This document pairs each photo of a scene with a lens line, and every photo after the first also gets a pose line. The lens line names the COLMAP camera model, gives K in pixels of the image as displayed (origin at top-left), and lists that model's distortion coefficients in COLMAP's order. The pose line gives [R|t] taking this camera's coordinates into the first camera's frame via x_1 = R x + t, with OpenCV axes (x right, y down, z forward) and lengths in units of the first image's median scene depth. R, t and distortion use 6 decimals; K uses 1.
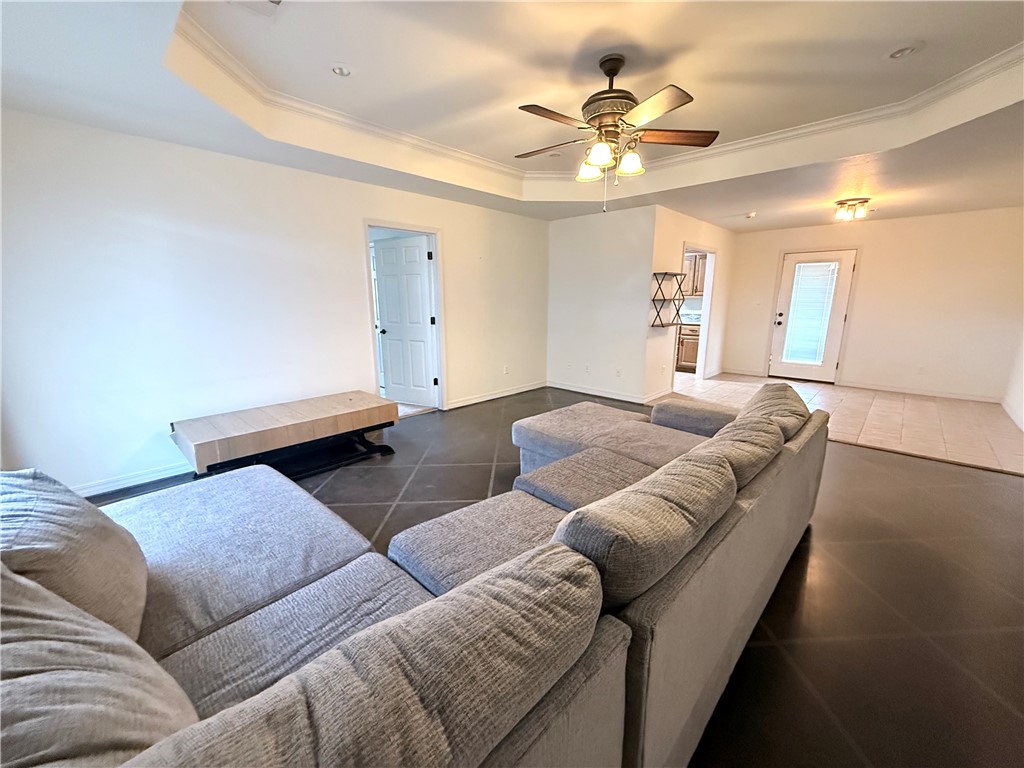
lens RADIAL K [[408.7, 0, 507.6], [0, 408.7, 383.3], [0, 0, 1]] dist [-0.000645, -0.000142]
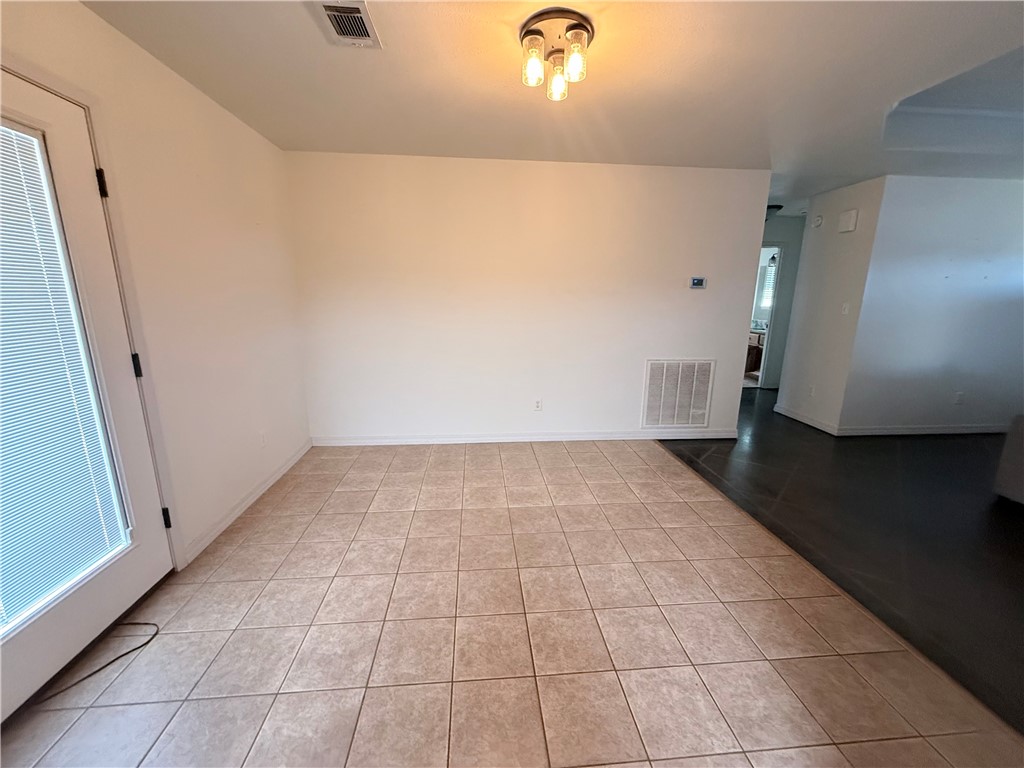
lens RADIAL K [[408.7, 0, 509.3], [0, 408.7, 383.1], [0, 0, 1]] dist [-0.000645, -0.000142]
pose [[-0.754609, -0.146966, 0.639504, 0.548432], [0.125261, 0.924409, 0.360248, -0.270843], [-0.644107, 0.351951, -0.679158, 1.279566]]
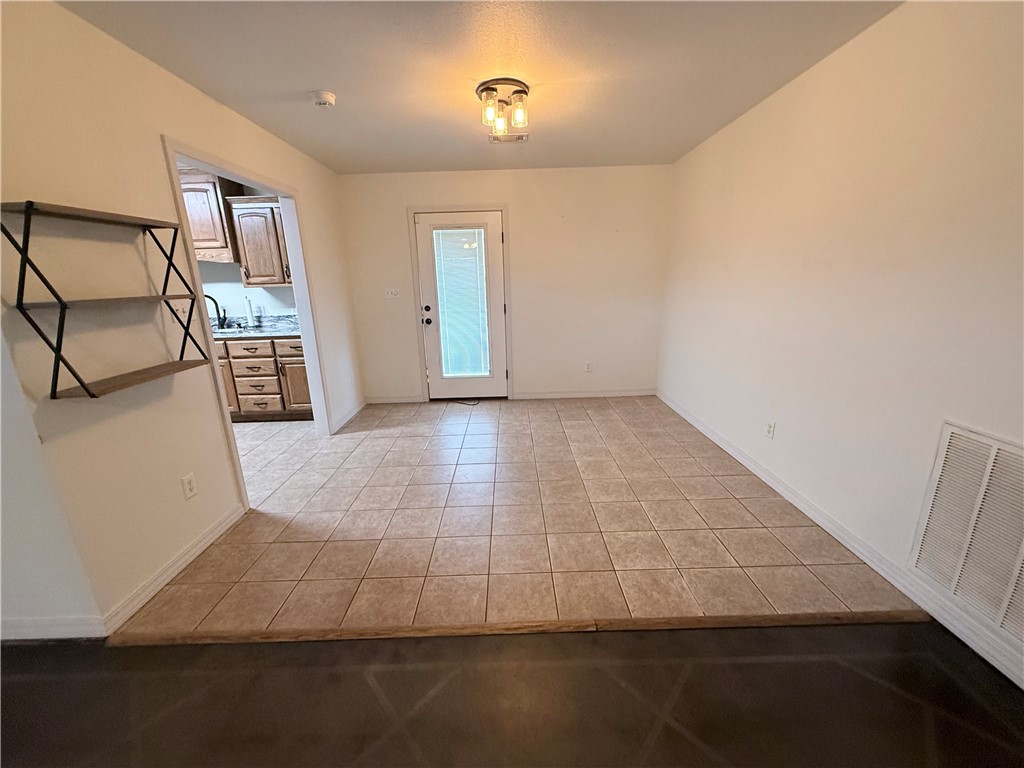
lens RADIAL K [[408.7, 0, 513.7], [0, 408.7, 382.9], [0, 0, 1]] dist [-0.000645, -0.000142]
pose [[0.708211, -0.195892, 0.678280, 0.400387], [0.172447, 0.979633, 0.102869, -0.126363], [-0.684616, 0.044114, 0.727567, 0.582718]]
